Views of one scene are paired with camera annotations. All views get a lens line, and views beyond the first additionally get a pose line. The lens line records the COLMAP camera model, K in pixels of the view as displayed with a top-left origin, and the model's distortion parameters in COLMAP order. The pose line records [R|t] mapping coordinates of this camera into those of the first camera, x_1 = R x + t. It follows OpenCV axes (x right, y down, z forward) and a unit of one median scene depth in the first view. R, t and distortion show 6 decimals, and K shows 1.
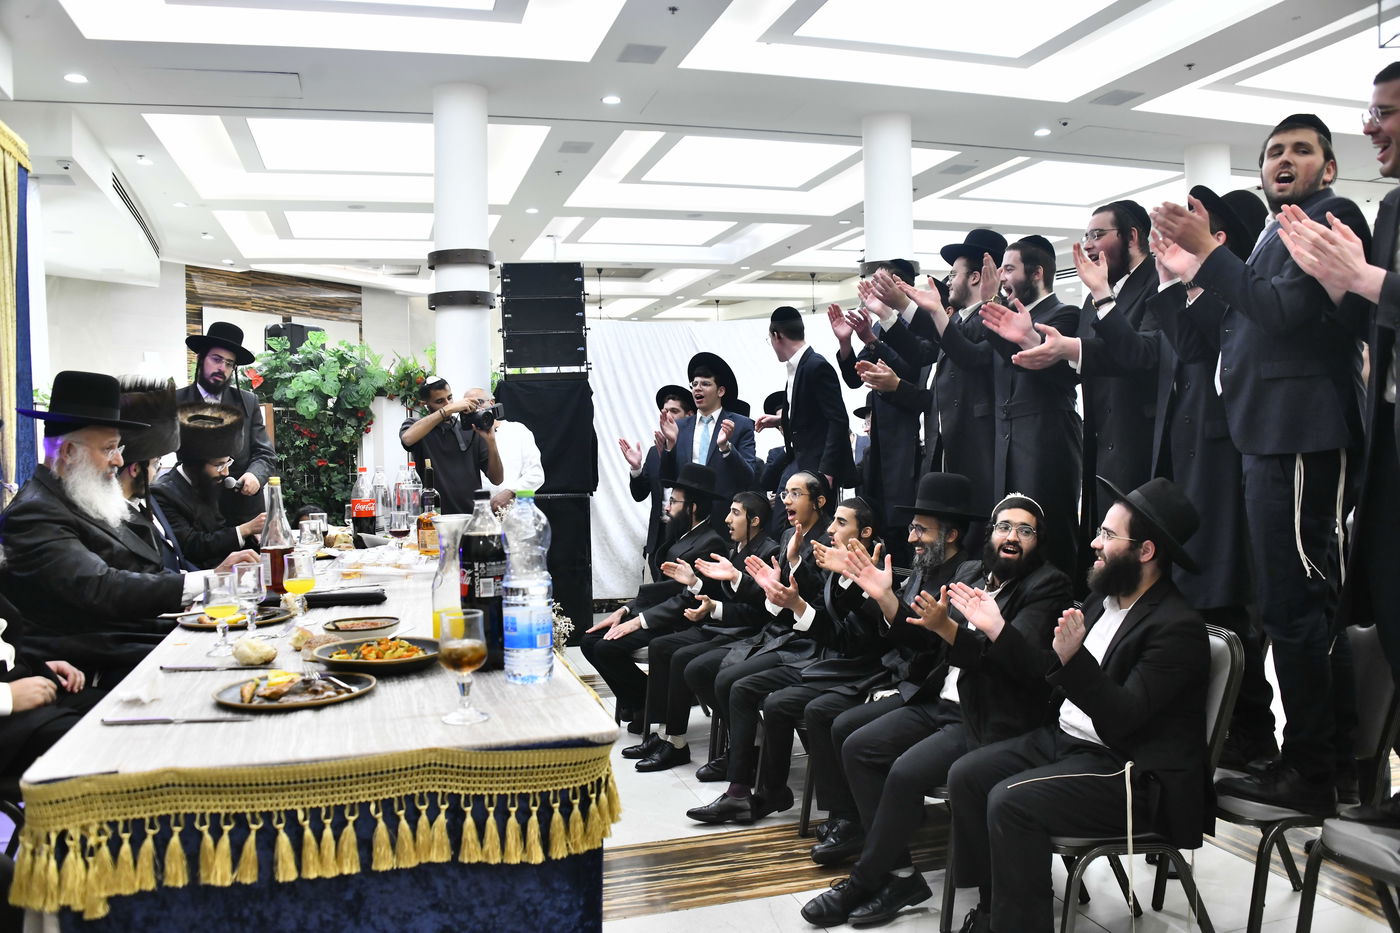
lens RADIAL K [[1104.0, 0, 708.6], [0, 1104.0, 470.7], [0, 0, 1]] dist [-0.156101, 0.077925]
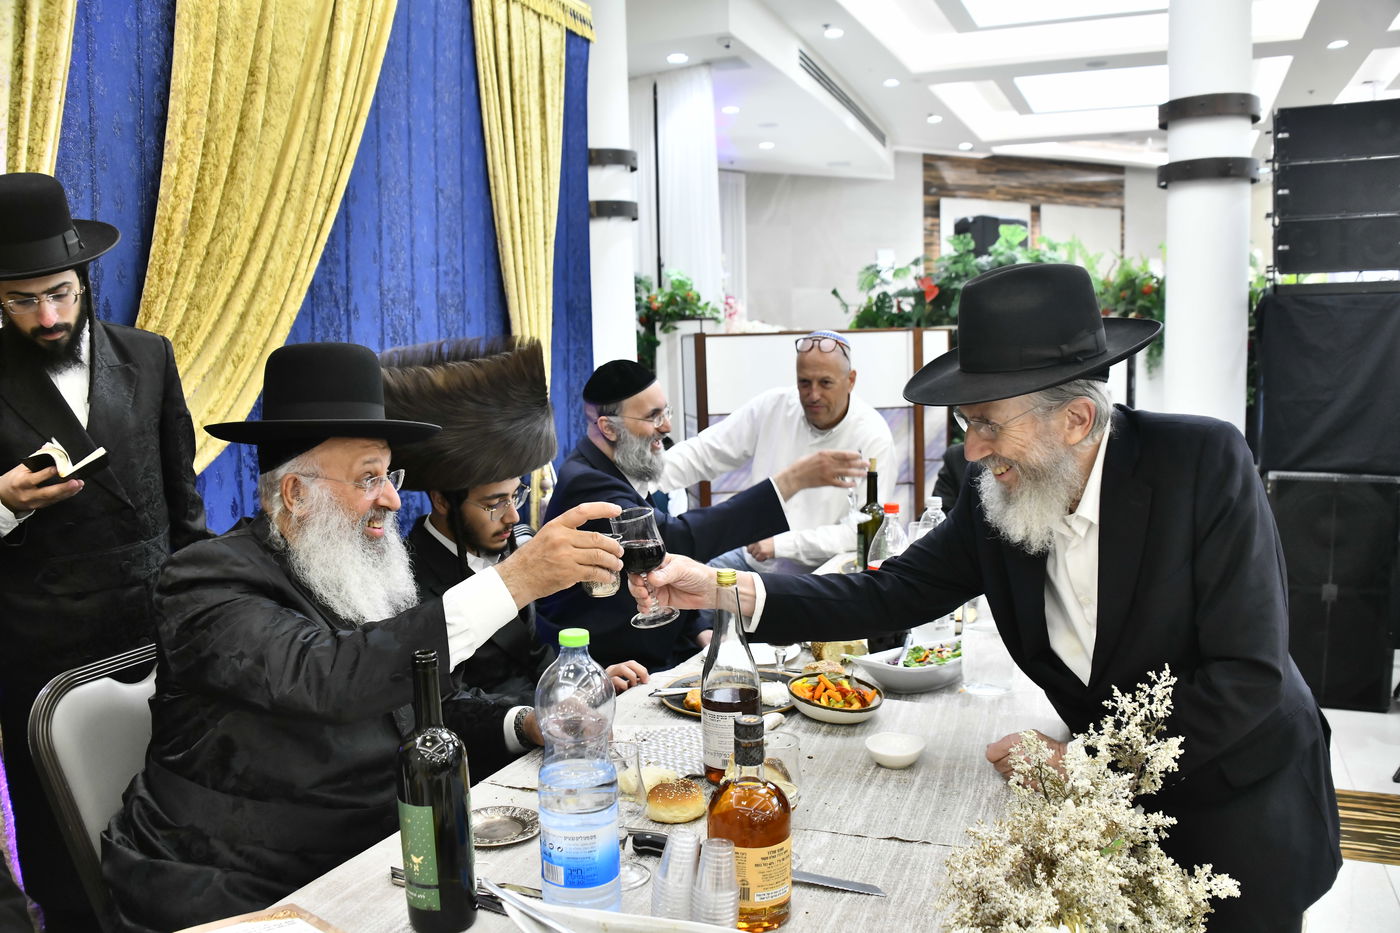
lens RADIAL K [[1104.0, 0, 708.6], [0, 1104.0, 470.7], [0, 0, 1]] dist [-0.156101, 0.077925]
pose [[0.765096, 0.082107, -0.638660, -0.028184], [-0.016254, 0.993983, 0.108317, -0.037421], [0.643711, -0.072493, 0.761828, 0.278903]]
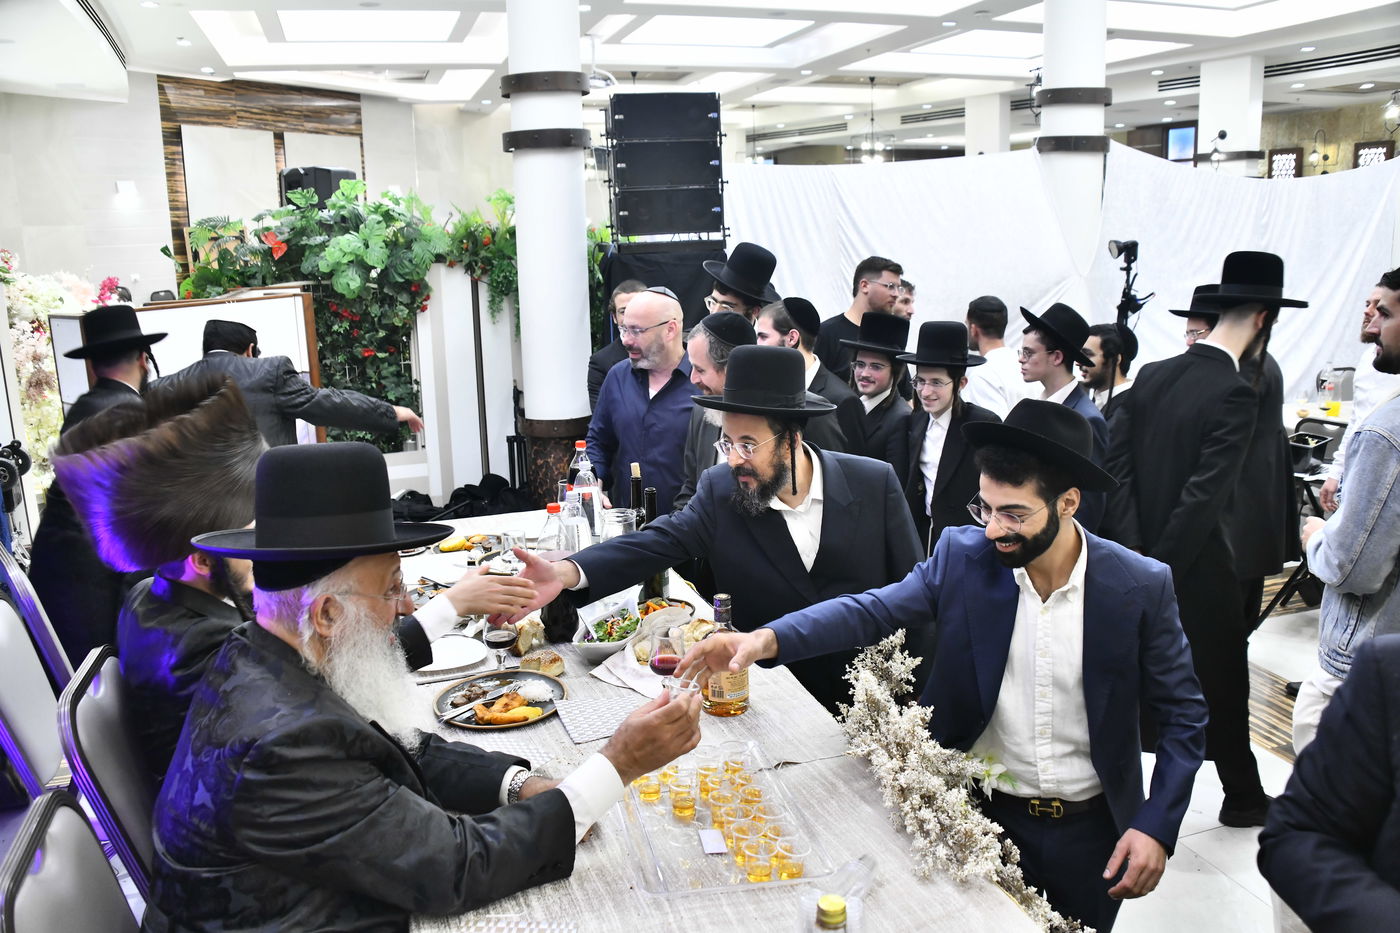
lens RADIAL K [[1104.0, 0, 708.6], [0, 1104.0, 470.7], [0, 0, 1]] dist [-0.156101, 0.077925]
pose [[0.999859, -0.004918, 0.016045, -0.121955], [0.001880, 0.982906, 0.184099, -0.065878], [-0.016676, -0.184043, 0.982777, 0.206097]]
